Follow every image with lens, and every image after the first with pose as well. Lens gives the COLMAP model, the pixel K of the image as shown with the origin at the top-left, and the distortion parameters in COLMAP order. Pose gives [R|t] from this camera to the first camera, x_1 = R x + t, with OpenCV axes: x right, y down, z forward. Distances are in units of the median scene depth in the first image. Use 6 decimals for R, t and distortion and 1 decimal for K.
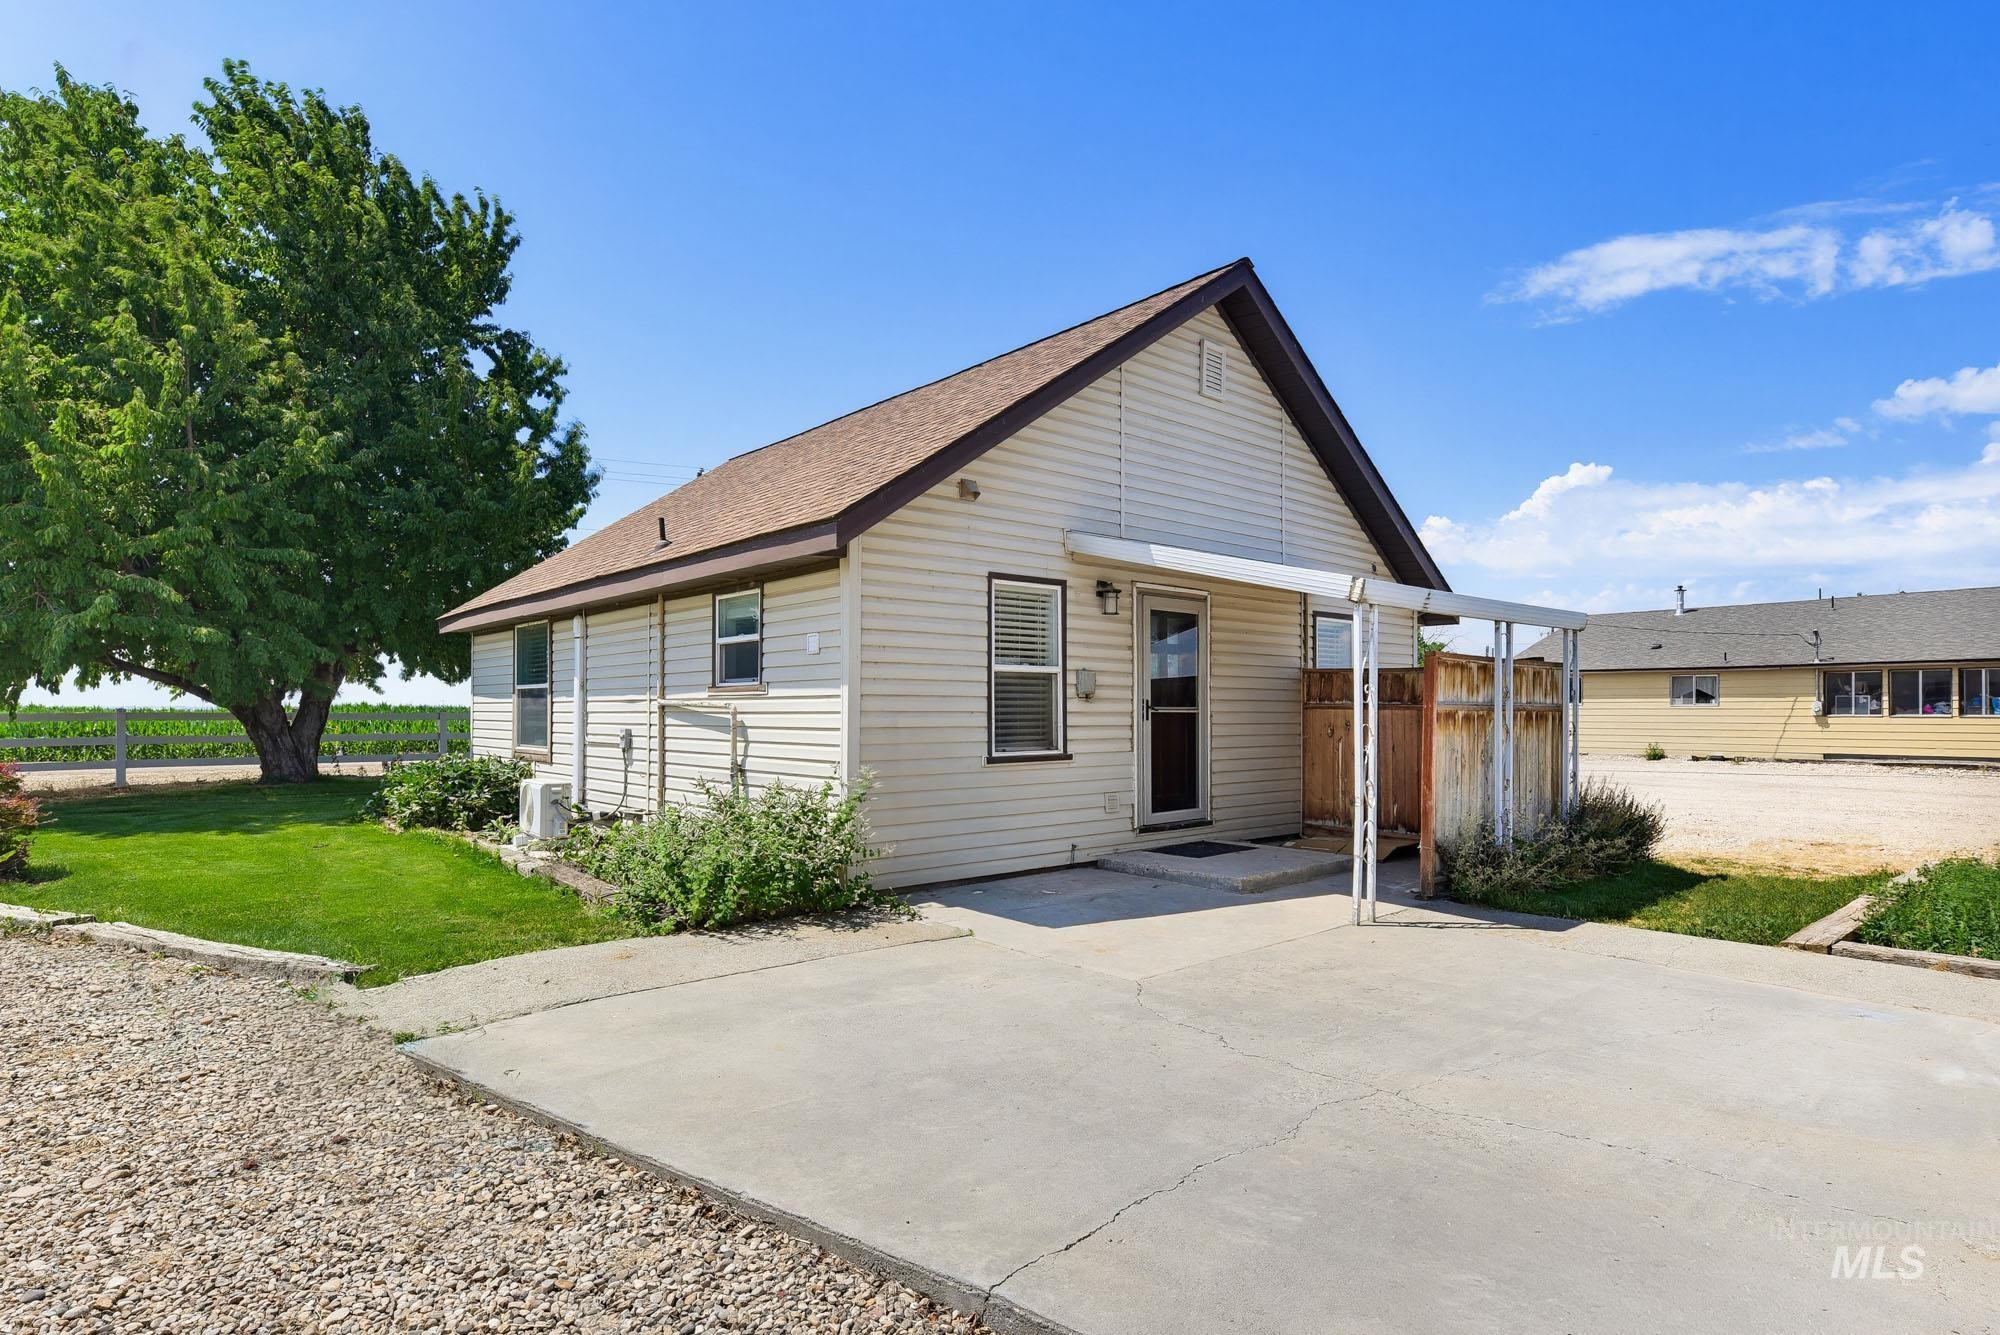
lens RADIAL K [[1029.1, 0, 980.3], [0, 1029.1, 715.0], [0, 0, 1]] dist [0.001295, -0.016104]
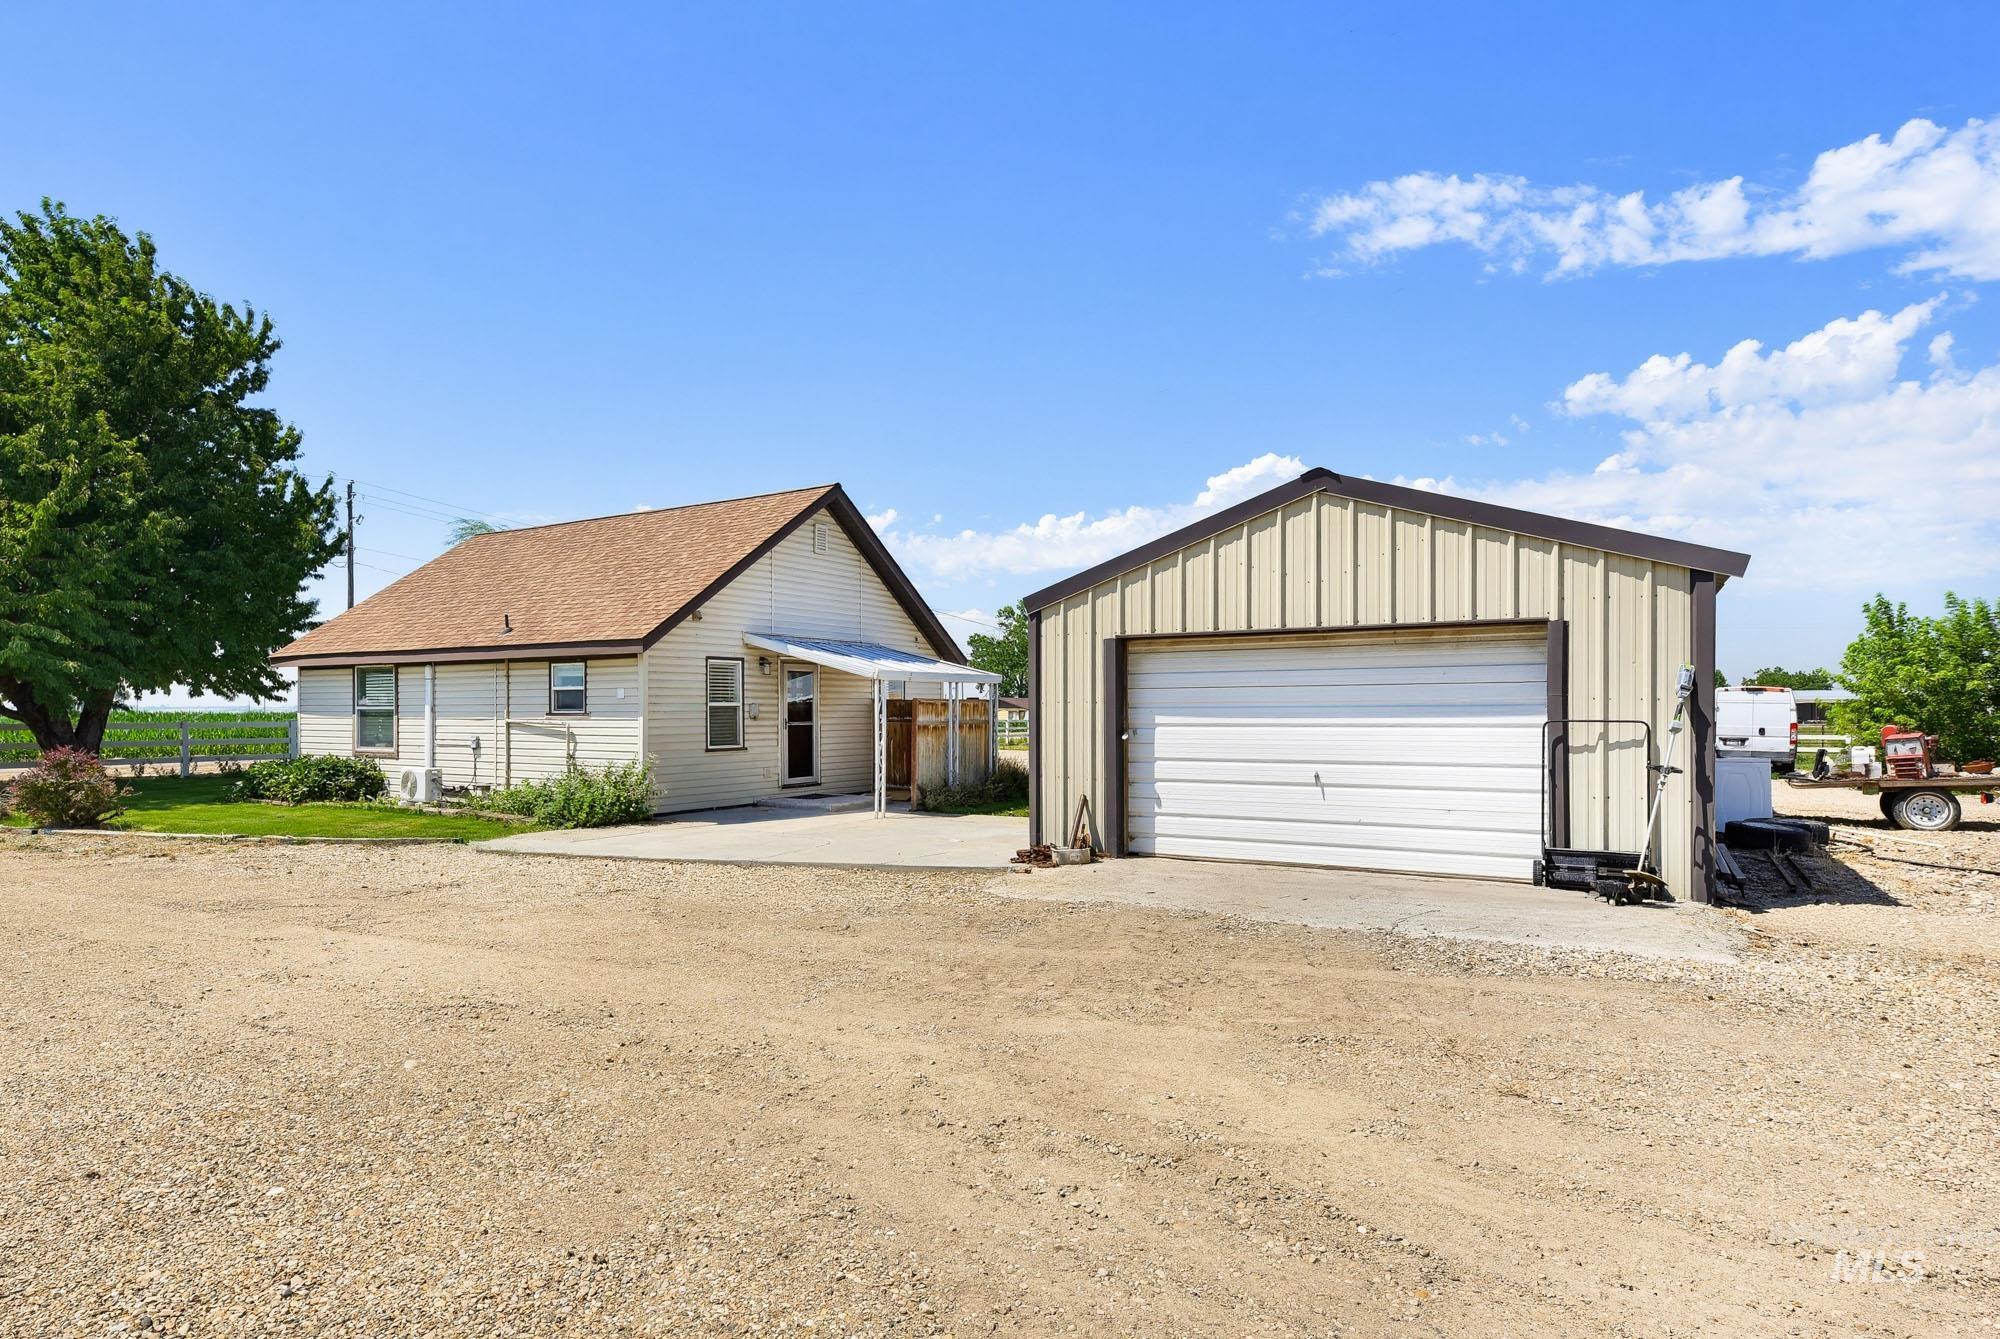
lens RADIAL K [[1029.1, 0, 980.3], [0, 1029.1, 717.0], [0, 0, 1]] dist [0.001295, -0.016104]
pose [[0.938978, -0.001973, 0.343971, -0.159143], [0.001166, 0.999996, 0.002555, -0.022979], [-0.343974, -0.001998, 0.938977, -0.936781]]
